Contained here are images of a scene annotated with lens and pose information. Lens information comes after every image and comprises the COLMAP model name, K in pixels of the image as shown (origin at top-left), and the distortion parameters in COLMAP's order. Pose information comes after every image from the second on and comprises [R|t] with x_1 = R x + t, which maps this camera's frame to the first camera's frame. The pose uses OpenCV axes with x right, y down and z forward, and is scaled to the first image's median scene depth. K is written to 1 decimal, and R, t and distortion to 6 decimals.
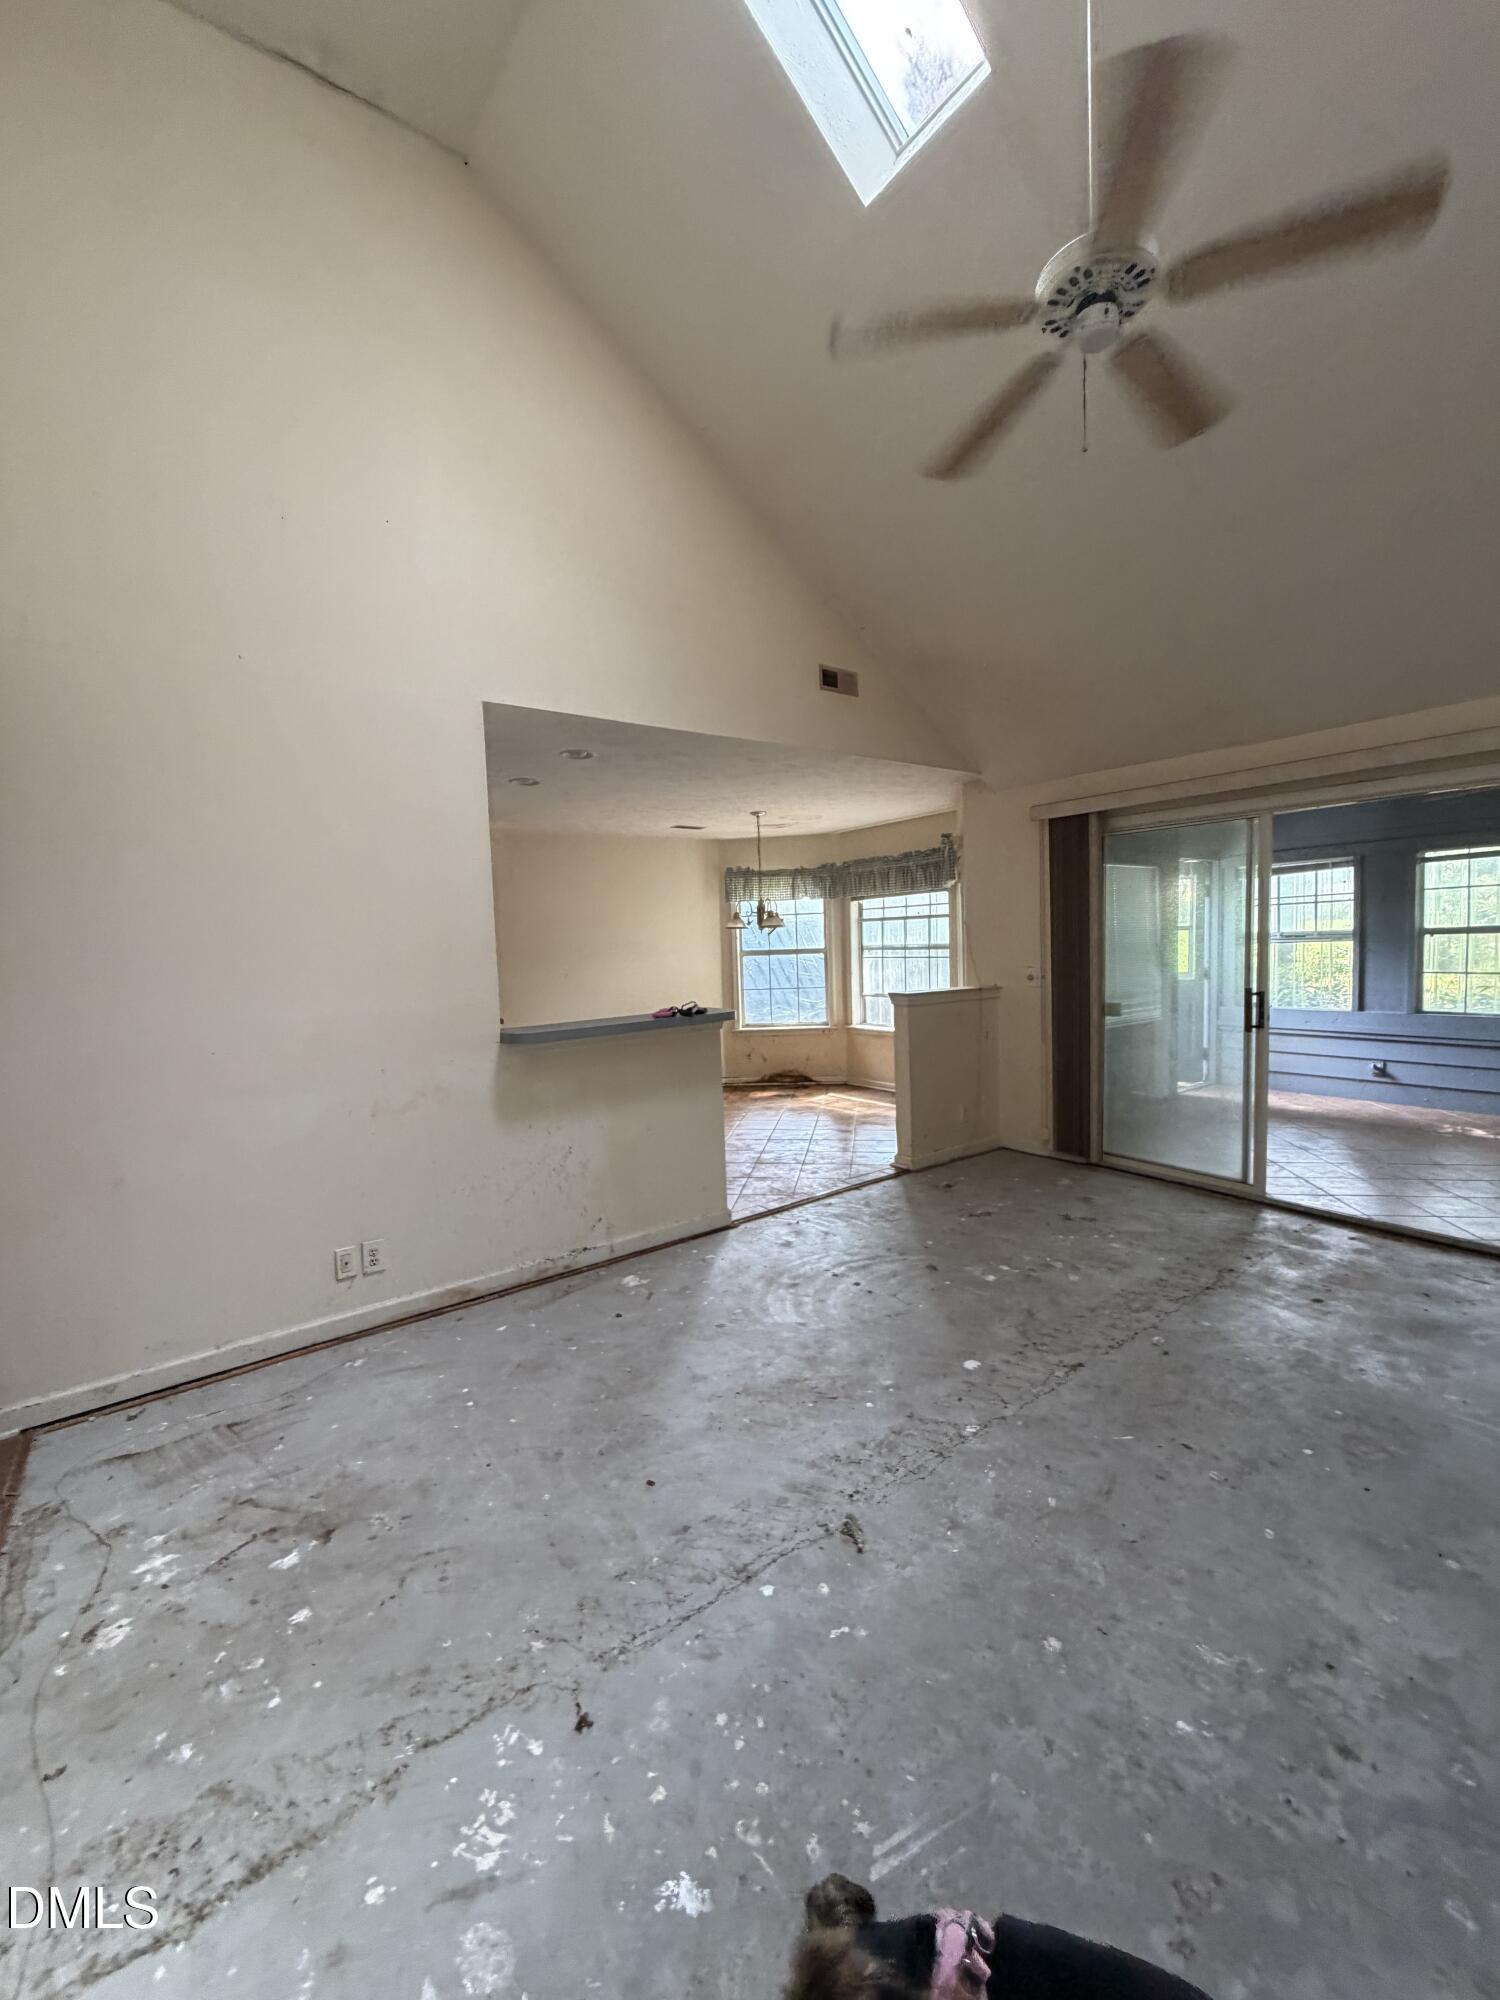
lens RADIAL K [[792.5, 0, 748.8], [0, 792.5, 996.0], [0, 0, 1]] dist [-0.000446, 0.000322]
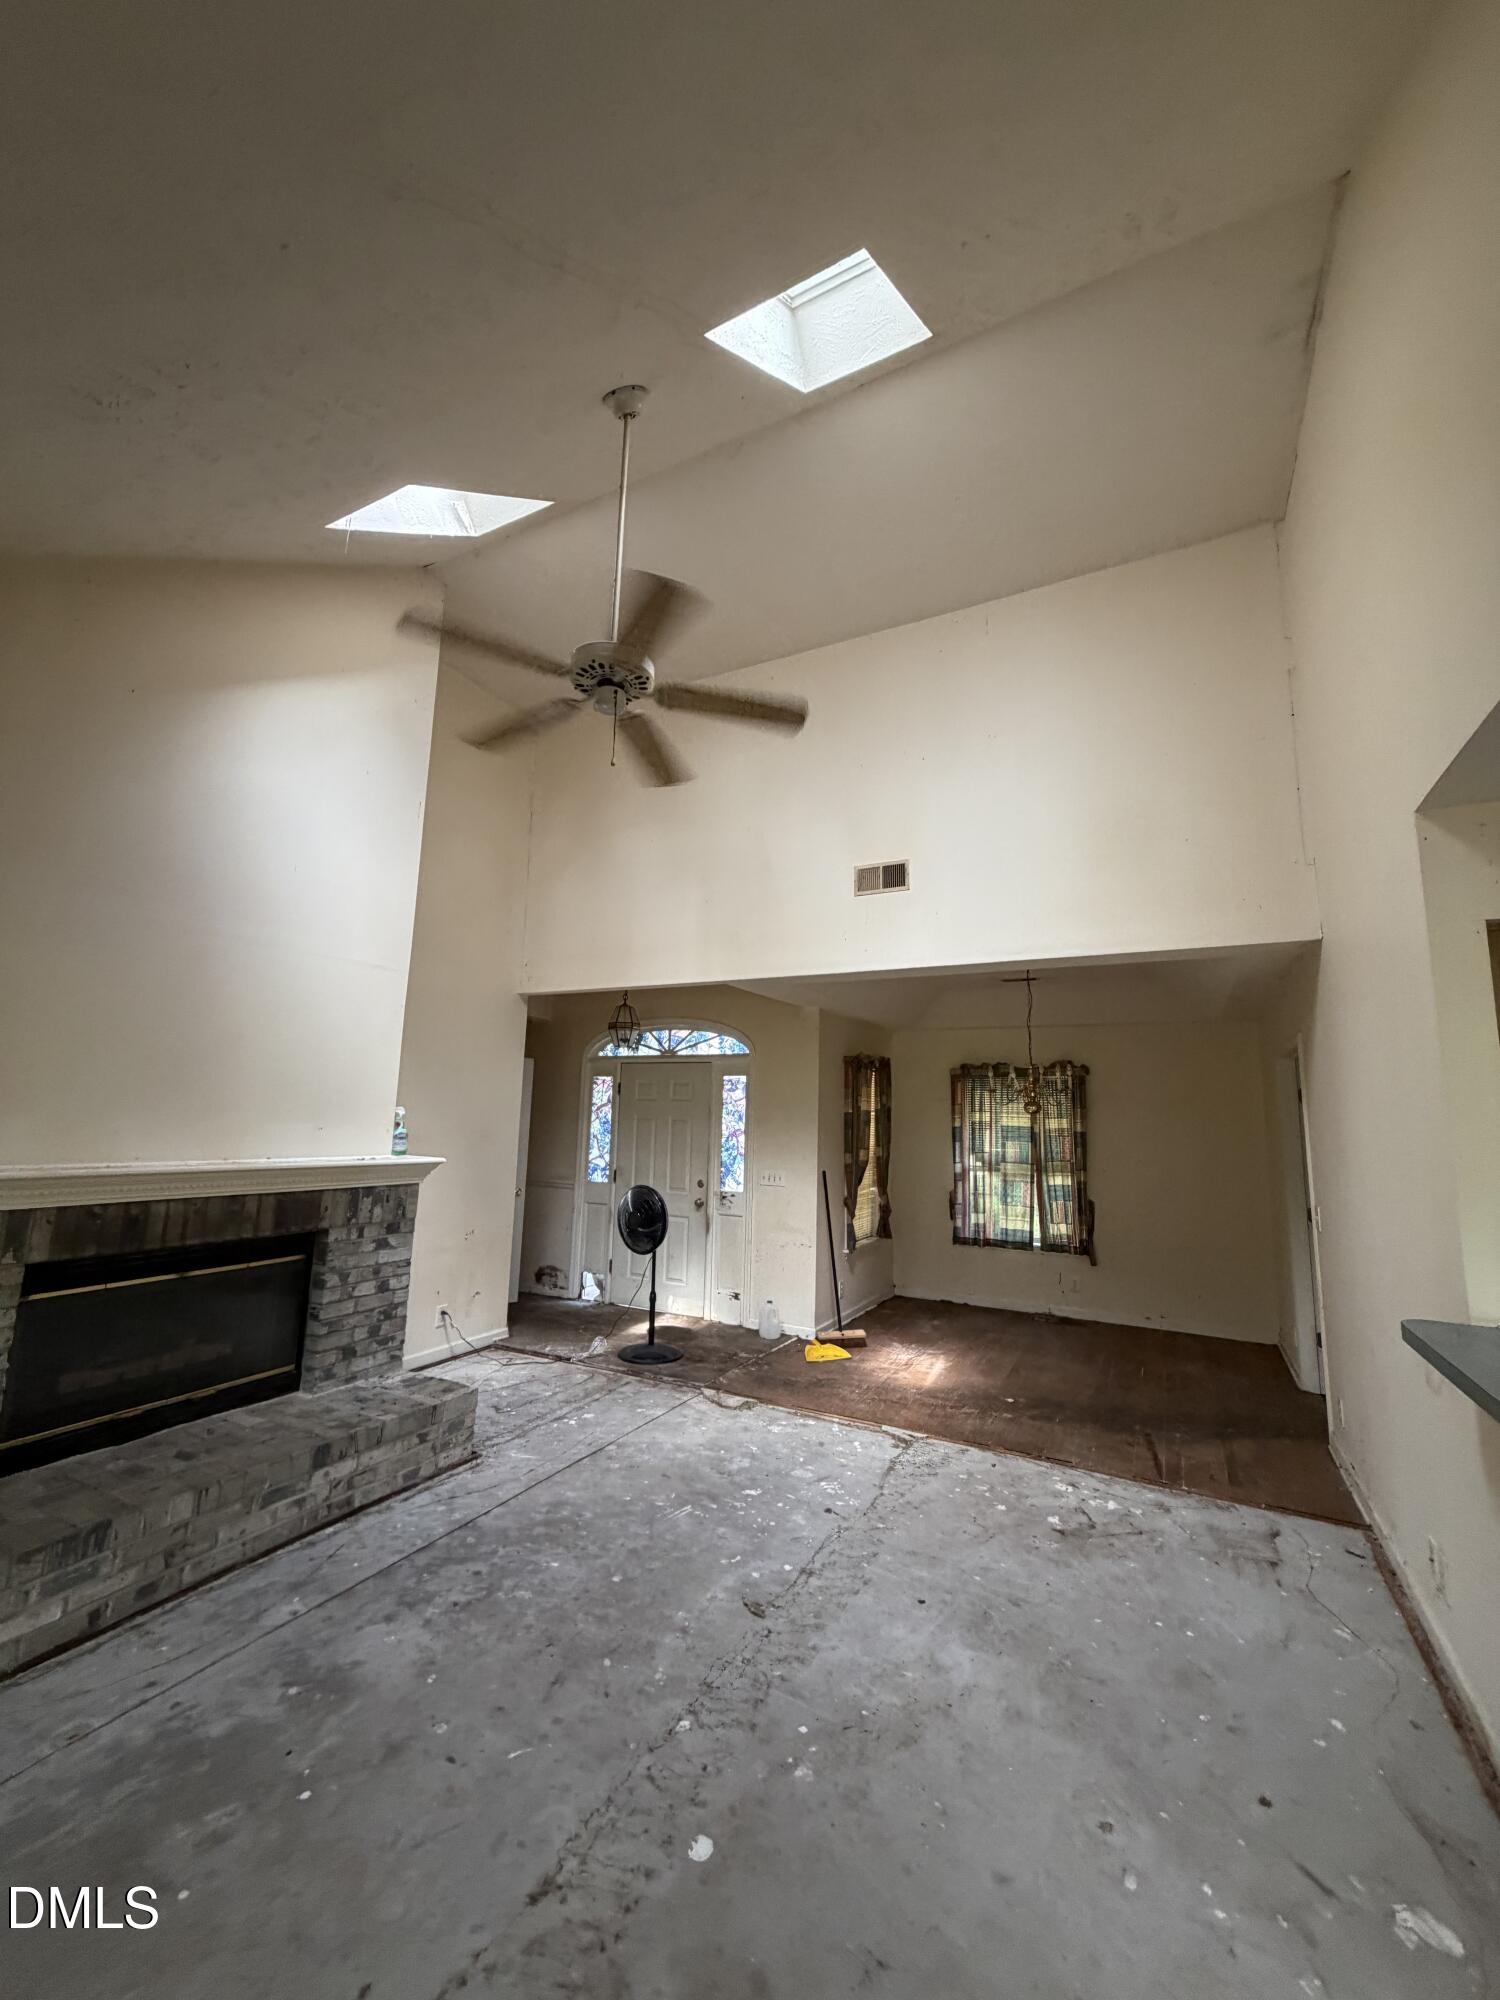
lens RADIAL K [[792.5, 0, 750.7], [0, 792.5, 995.3], [0, 0, 1]] dist [-0.000446, 0.000322]
pose [[-0.896088, -0.054737, -0.440489, 0.265398], [-0.024451, 0.996948, -0.074145, -0.084791], [0.443203, -0.055670, -0.894691, 0.764421]]
